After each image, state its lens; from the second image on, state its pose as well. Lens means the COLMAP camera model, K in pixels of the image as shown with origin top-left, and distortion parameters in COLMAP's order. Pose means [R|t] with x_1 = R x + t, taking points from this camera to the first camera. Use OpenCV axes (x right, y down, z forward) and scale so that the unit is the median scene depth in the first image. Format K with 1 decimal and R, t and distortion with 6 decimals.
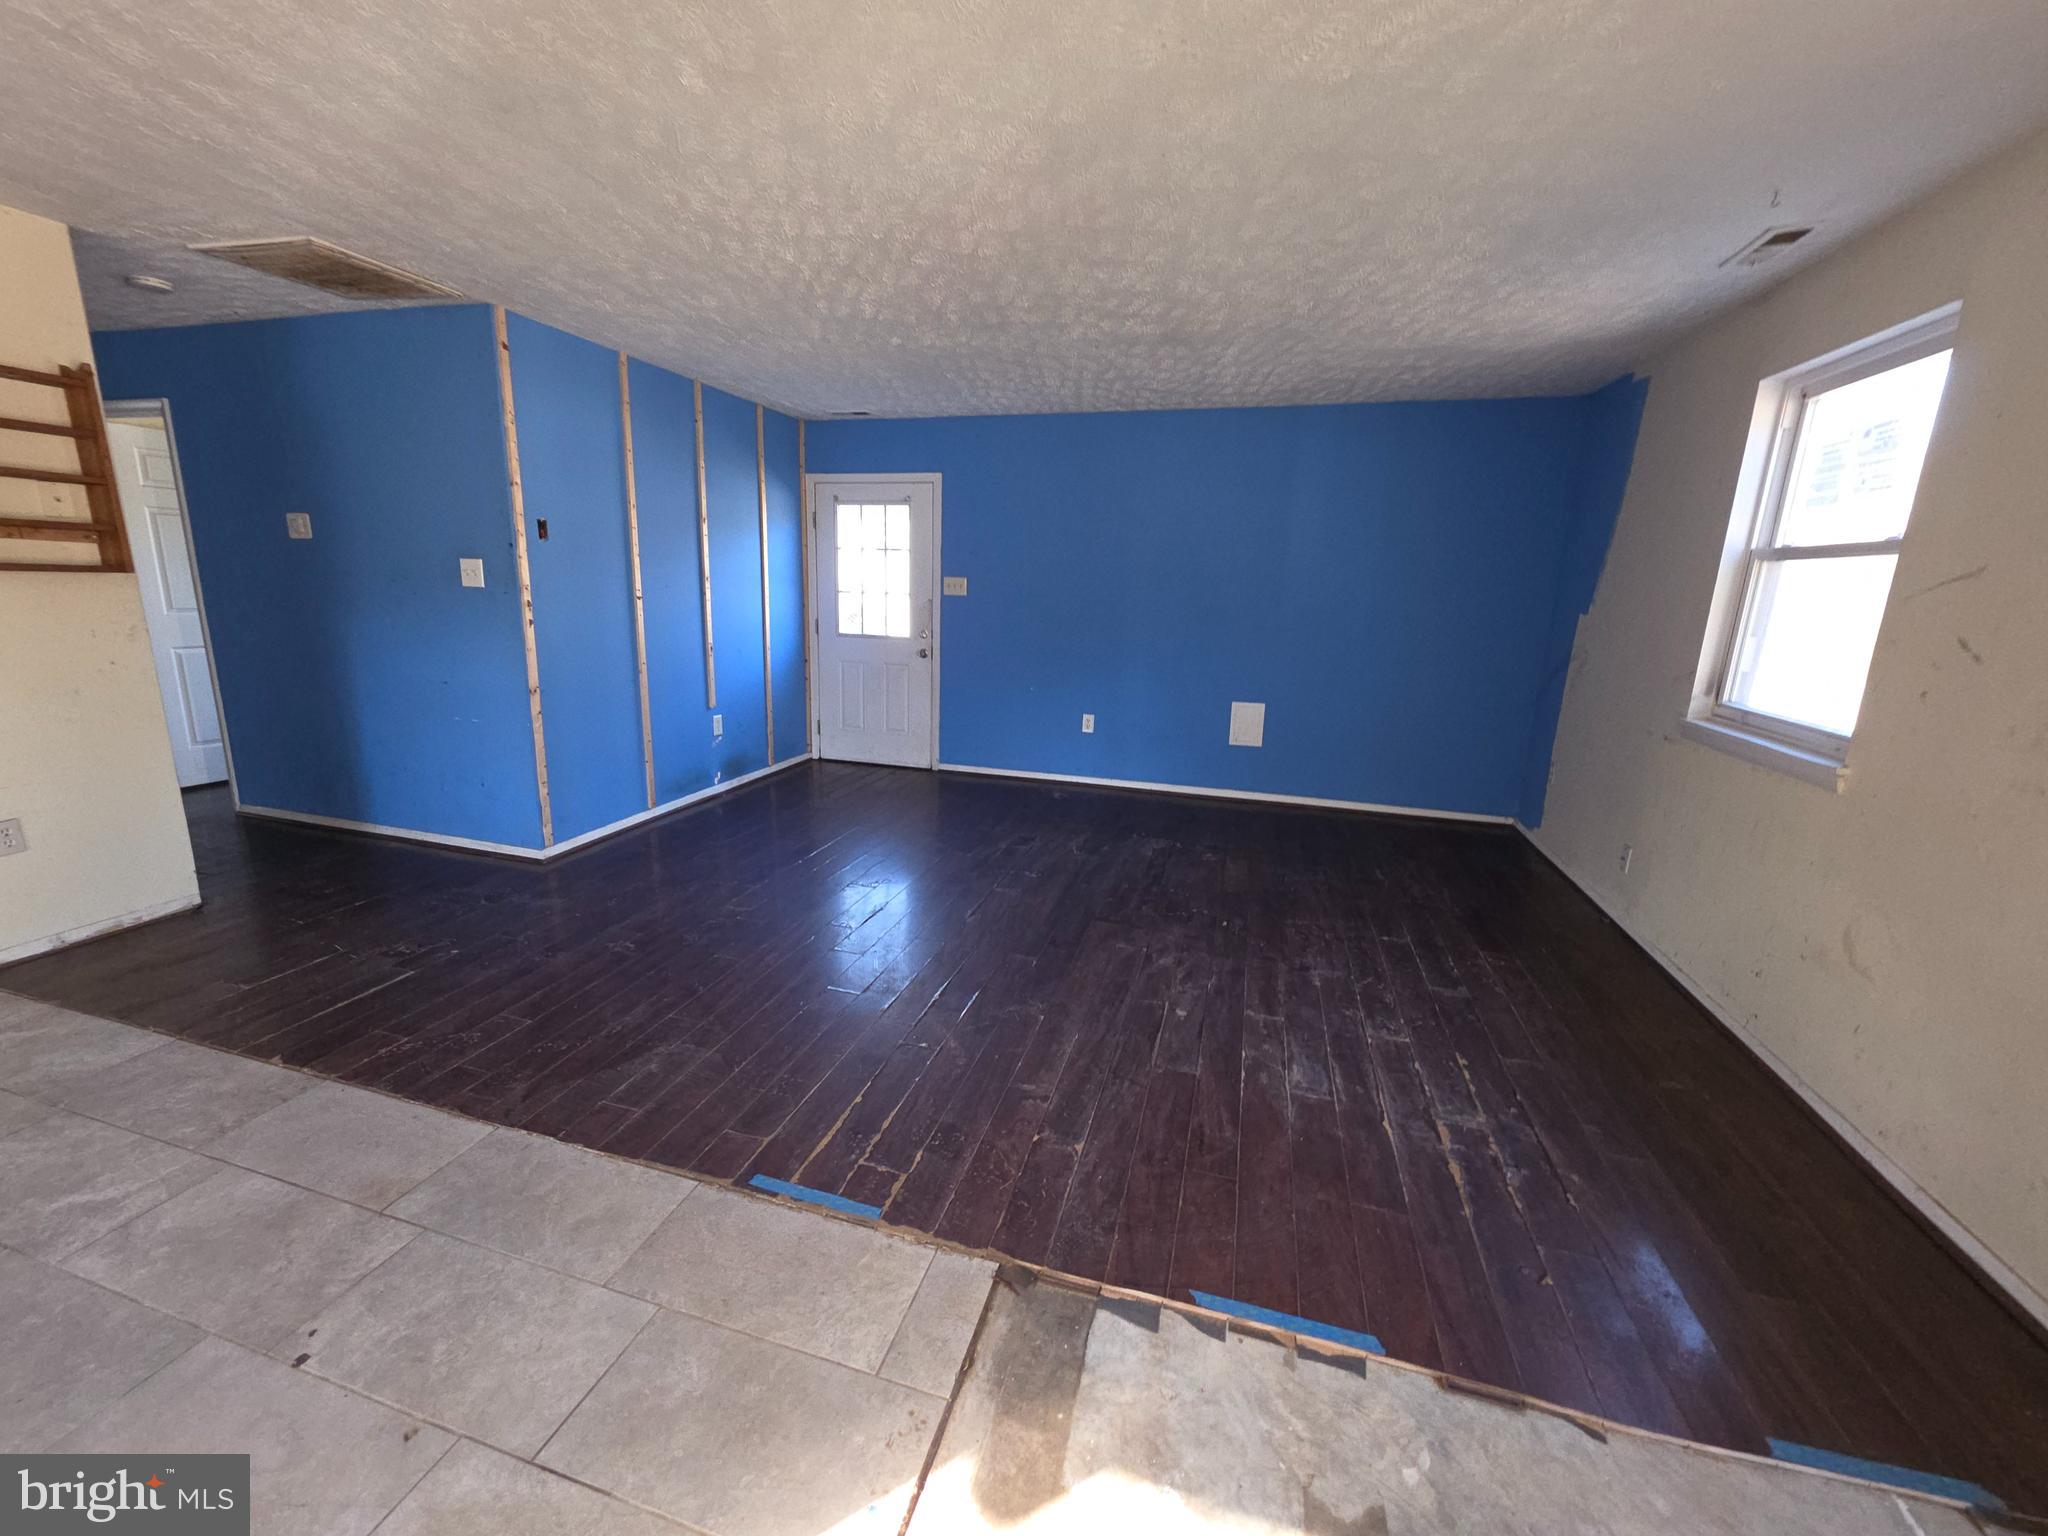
lens RADIAL K [[816.9, 0, 1011.4], [0, 816.9, 771.2], [0, 0, 1]] dist [0.000745, 0.000018]
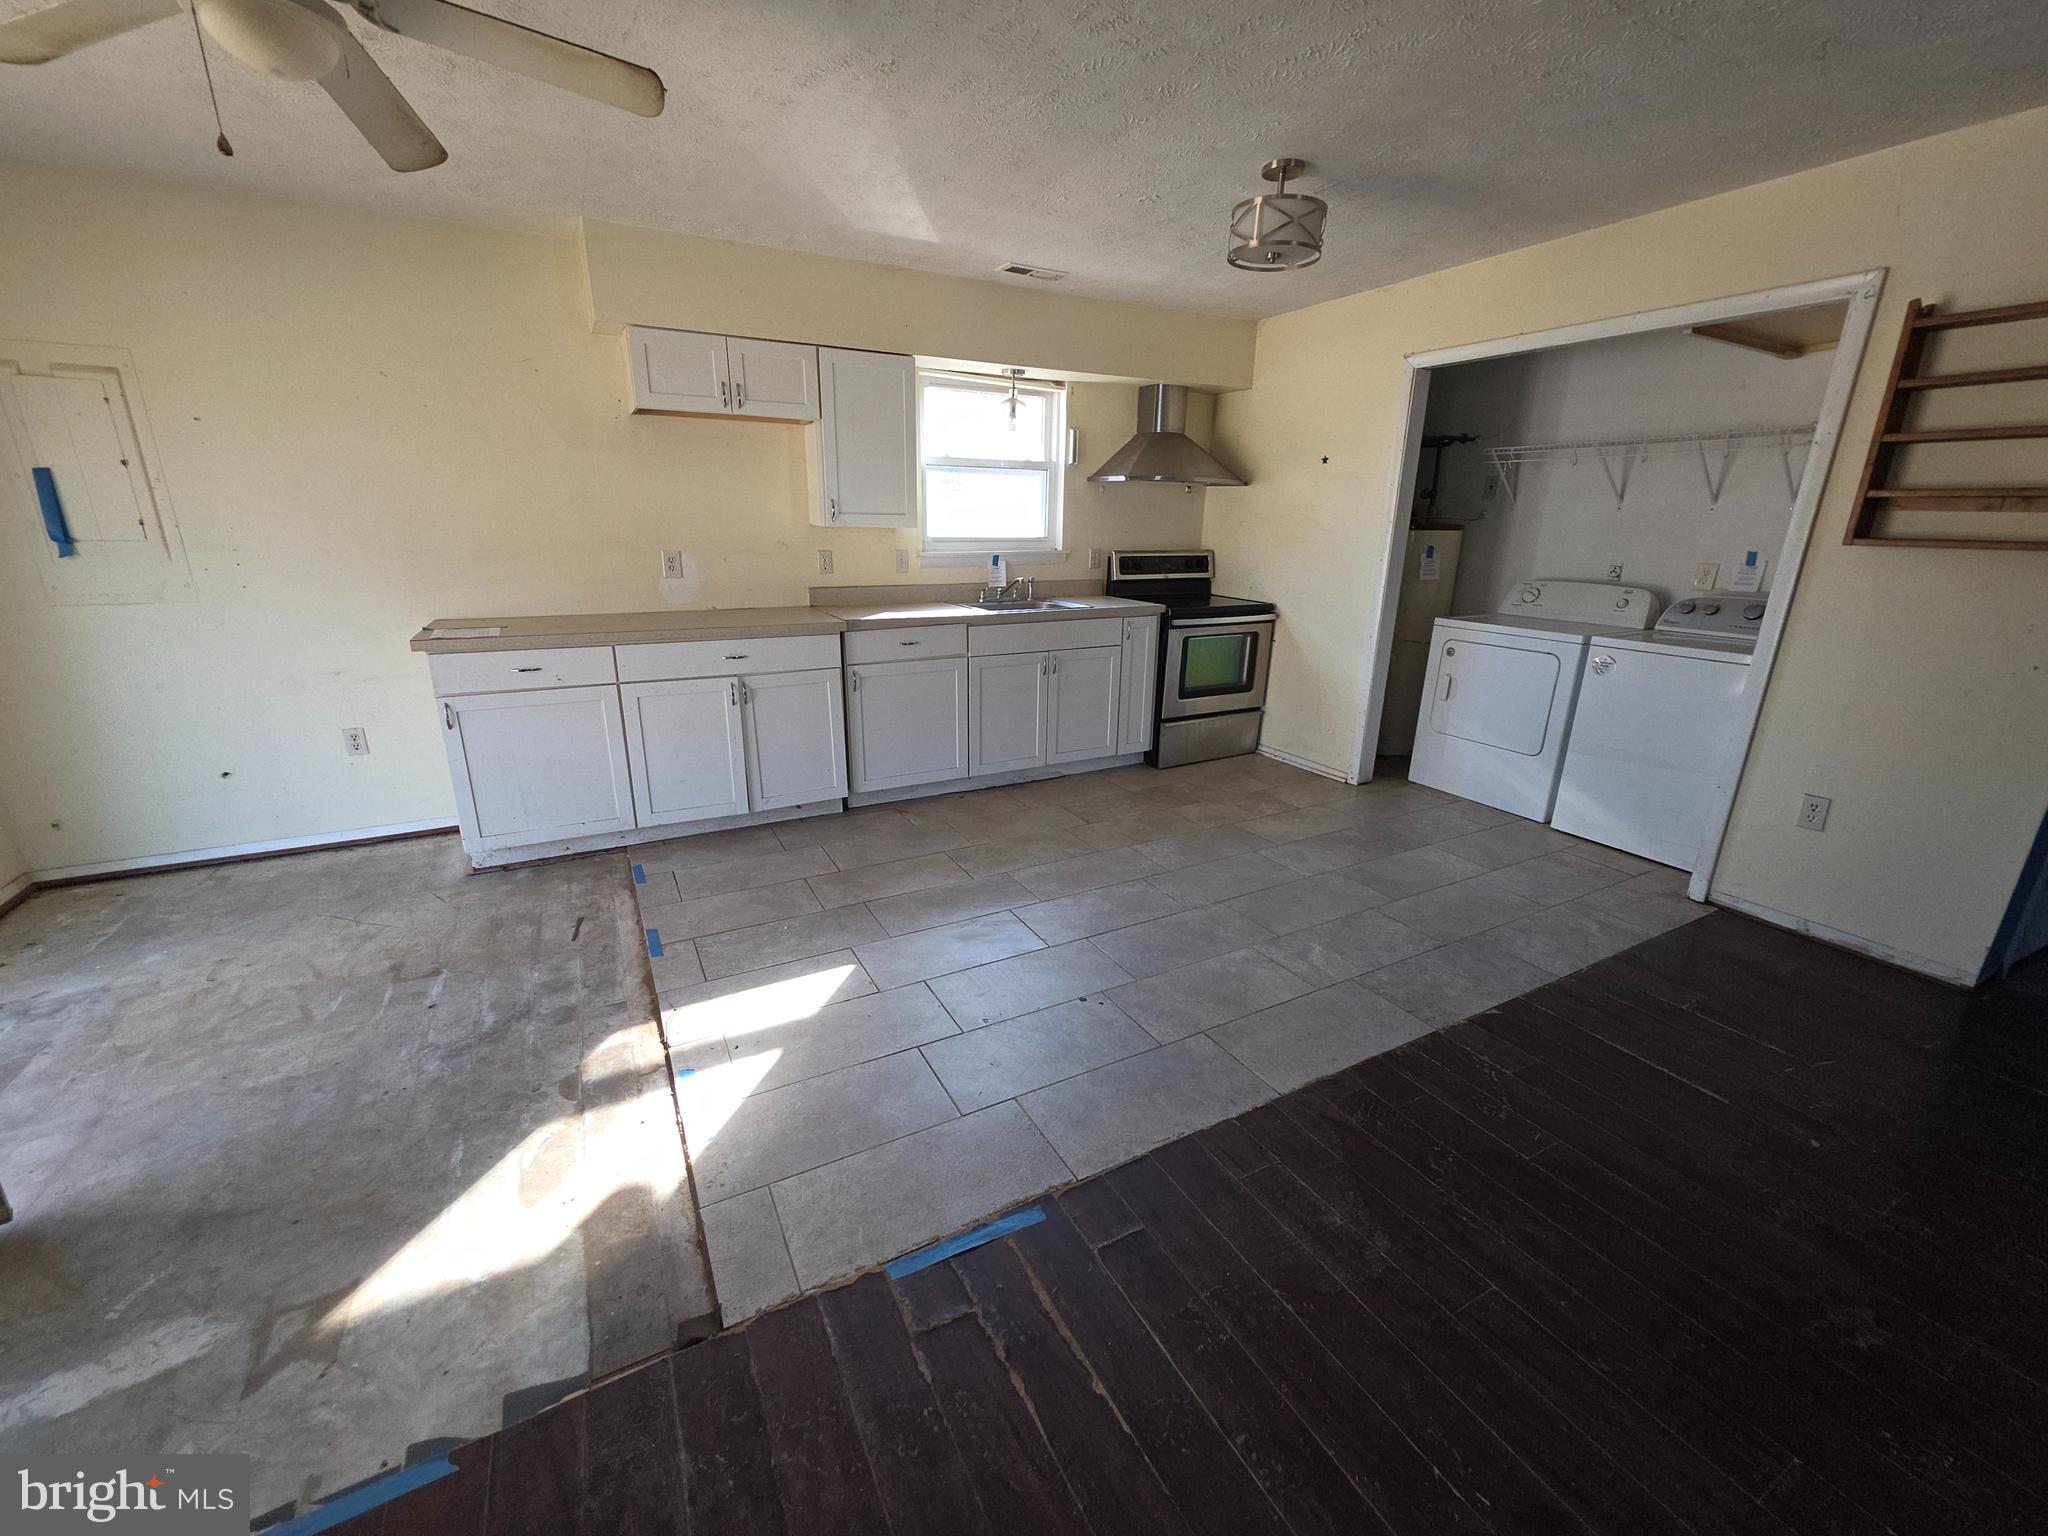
lens RADIAL K [[816.9, 0, 1017.1], [0, 816.9, 768.1], [0, 0, 1]] dist [0.000745, 0.000018]
pose [[-0.712337, 0.163839, -0.682446, 0.231913], [-0.191966, 0.889807, 0.413996, -0.292831], [0.675074, 0.425911, -0.602391, 1.360129]]
